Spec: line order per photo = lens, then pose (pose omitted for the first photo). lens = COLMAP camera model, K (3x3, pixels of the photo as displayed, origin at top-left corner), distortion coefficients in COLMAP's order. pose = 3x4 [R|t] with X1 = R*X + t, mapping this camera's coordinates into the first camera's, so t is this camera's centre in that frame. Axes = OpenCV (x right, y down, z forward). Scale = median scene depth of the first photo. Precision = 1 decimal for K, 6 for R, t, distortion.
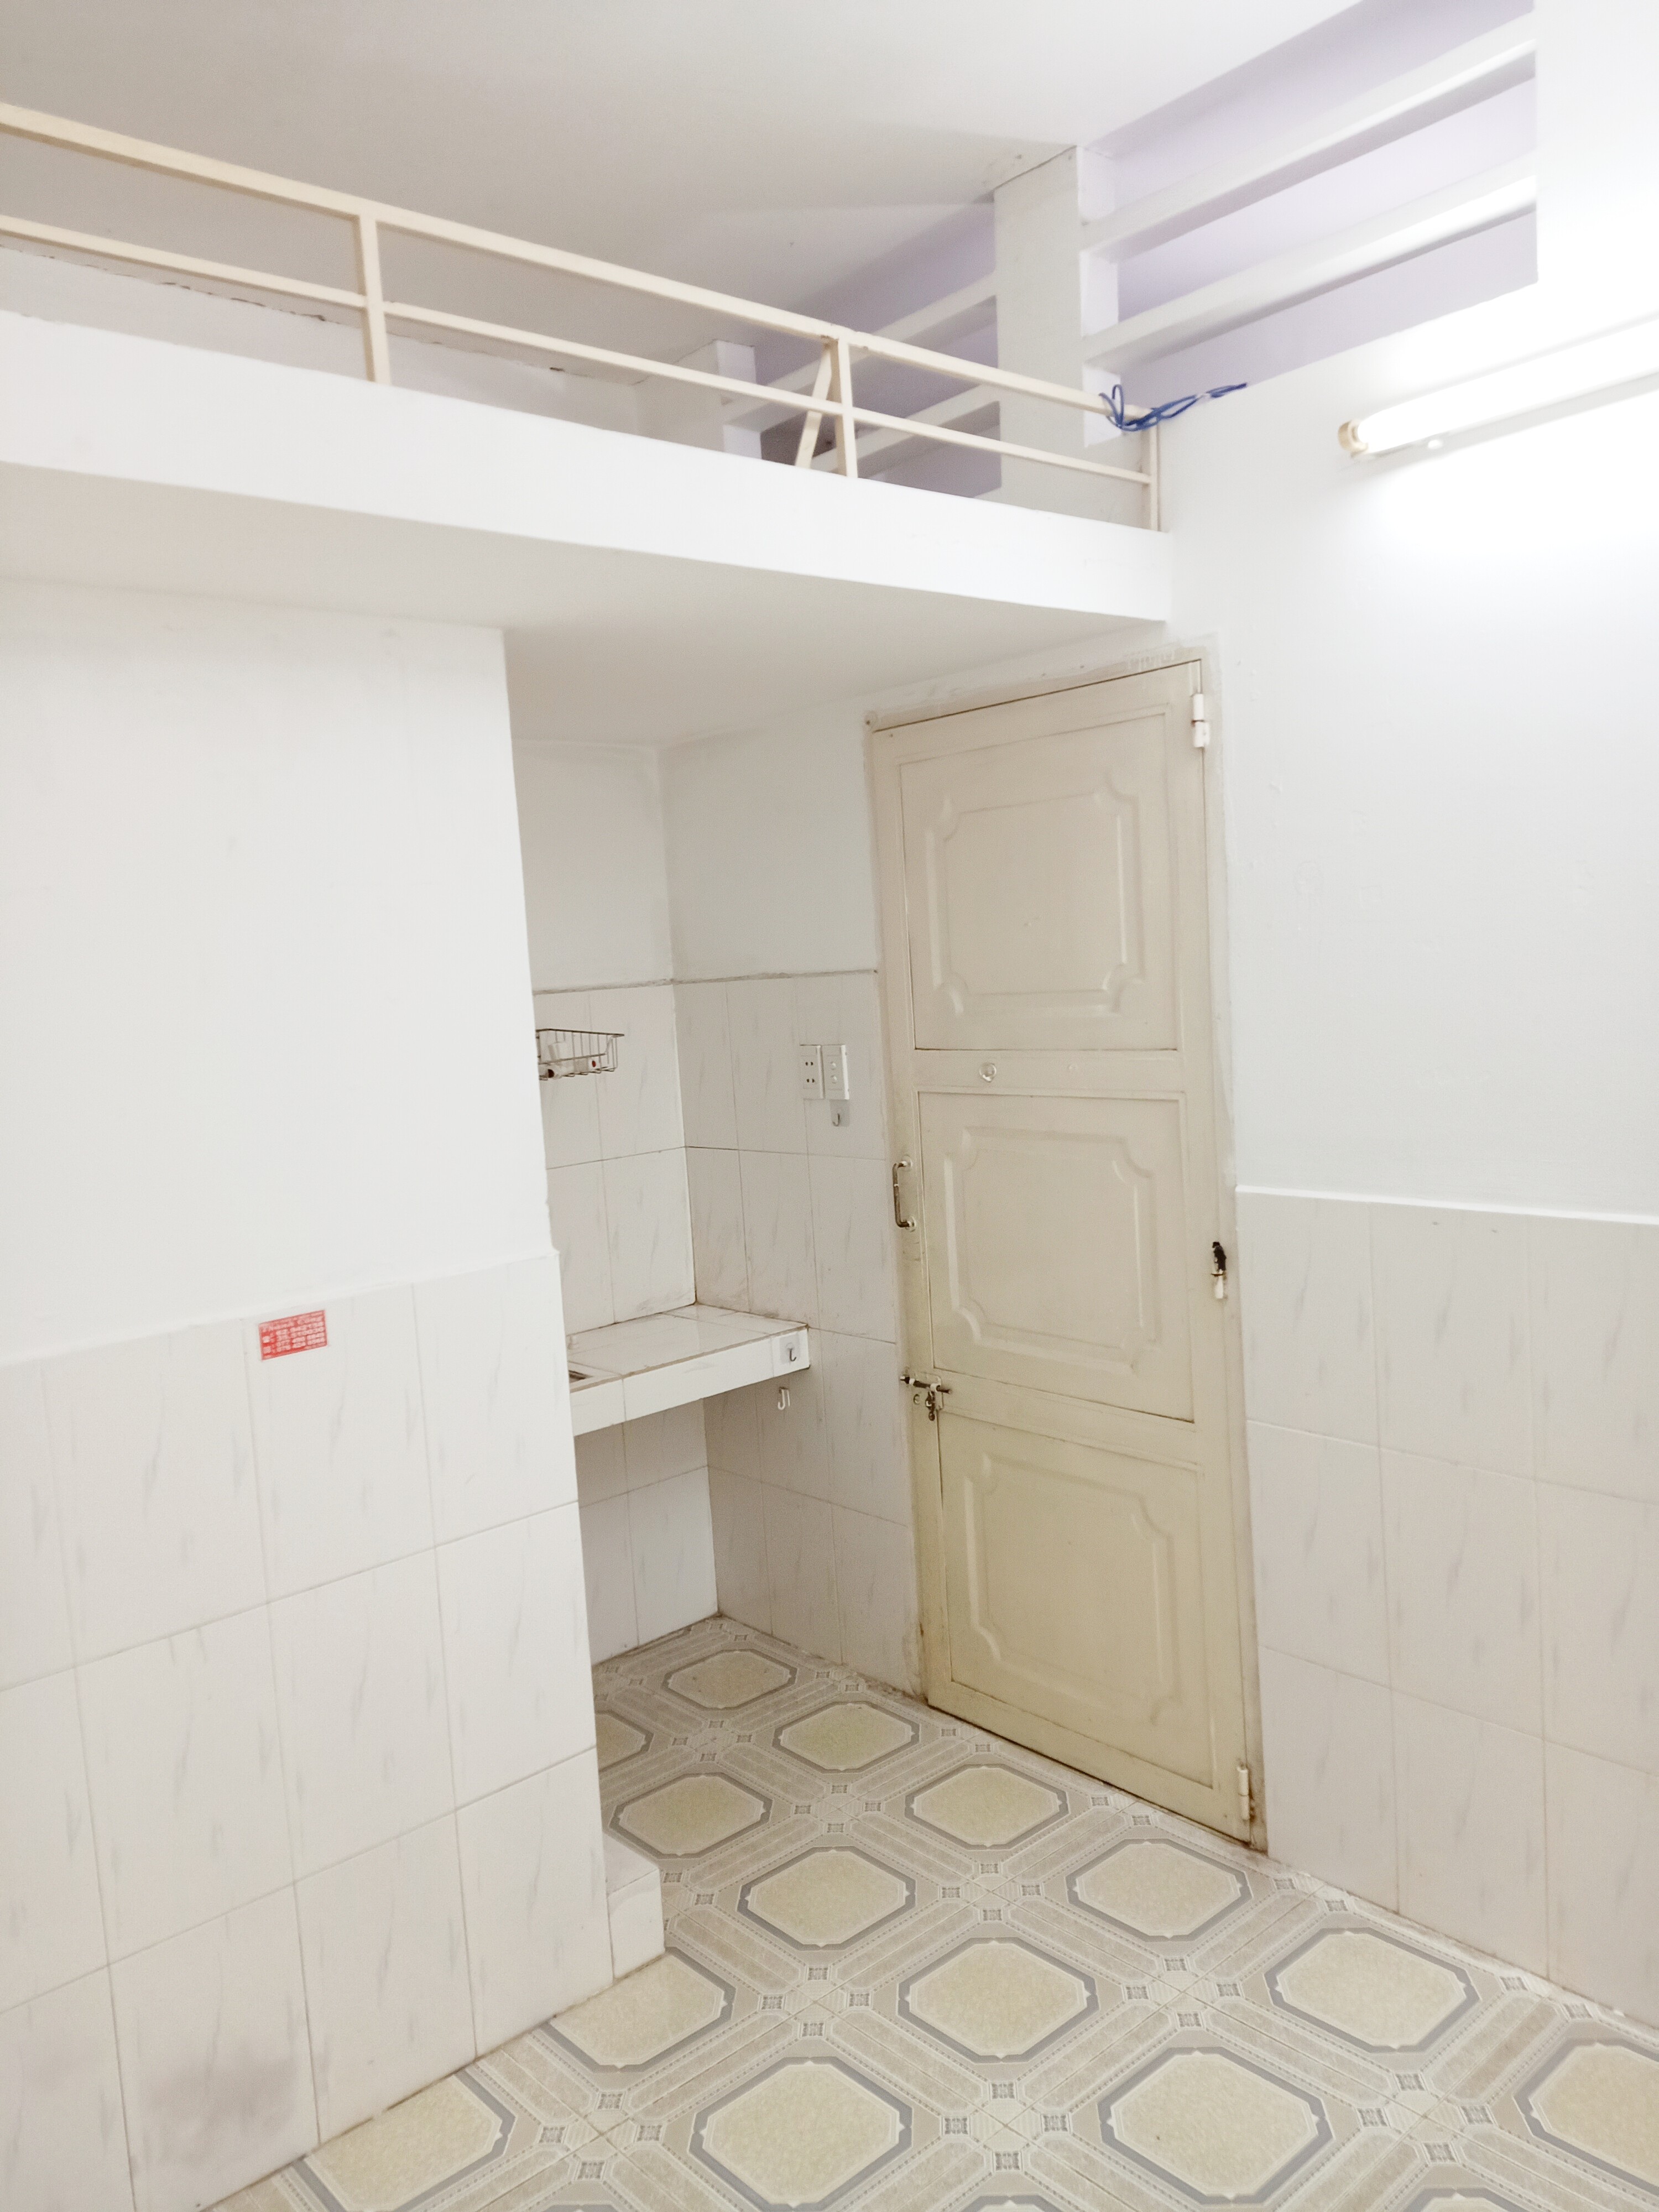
lens RADIAL K [[1620.3, 0, 840.7], [0, 1620.3, 1108.0], [0, 0, 1]] dist [0.116726, -0.164465]
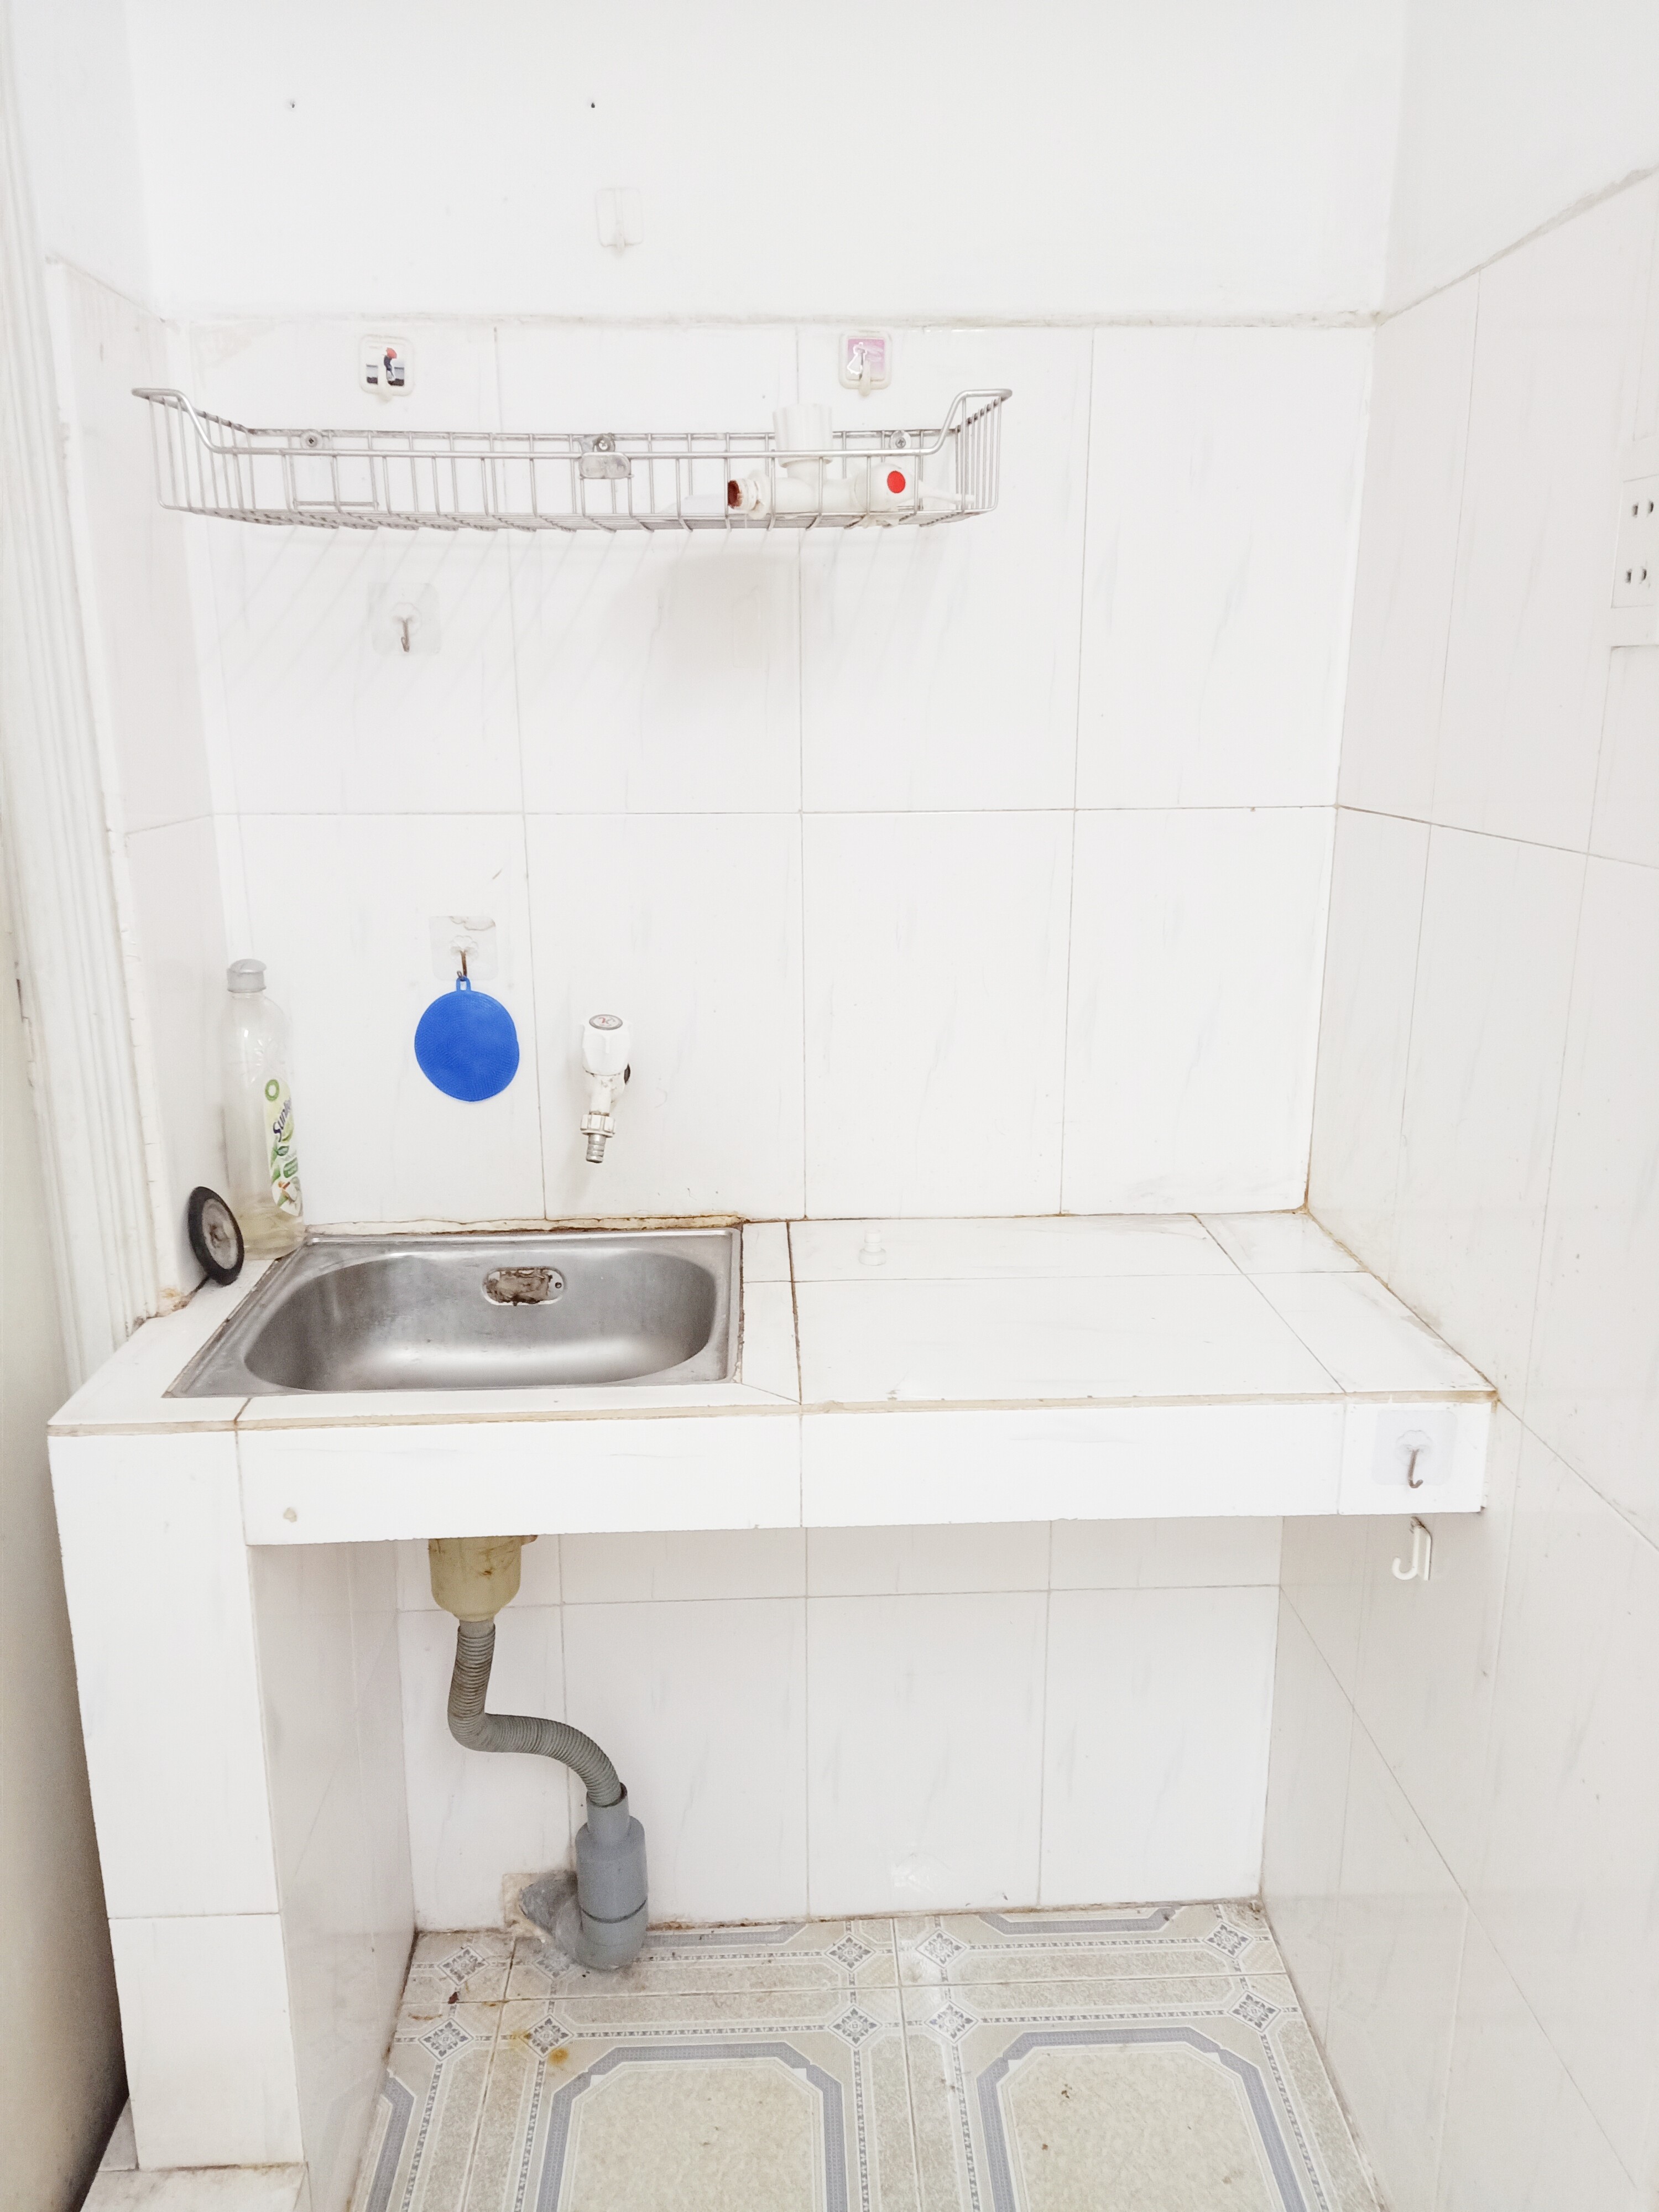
lens RADIAL K [[1620.3, 0, 840.7], [0, 1620.3, 1108.0], [0, 0, 1]] dist [0.116726, -0.164465]
pose [[0.769588, 0.223001, -0.598335, 0.059343], [-0.109018, 0.969164, 0.220990, 0.020927], [0.629165, -0.104842, 0.770168, 0.650277]]
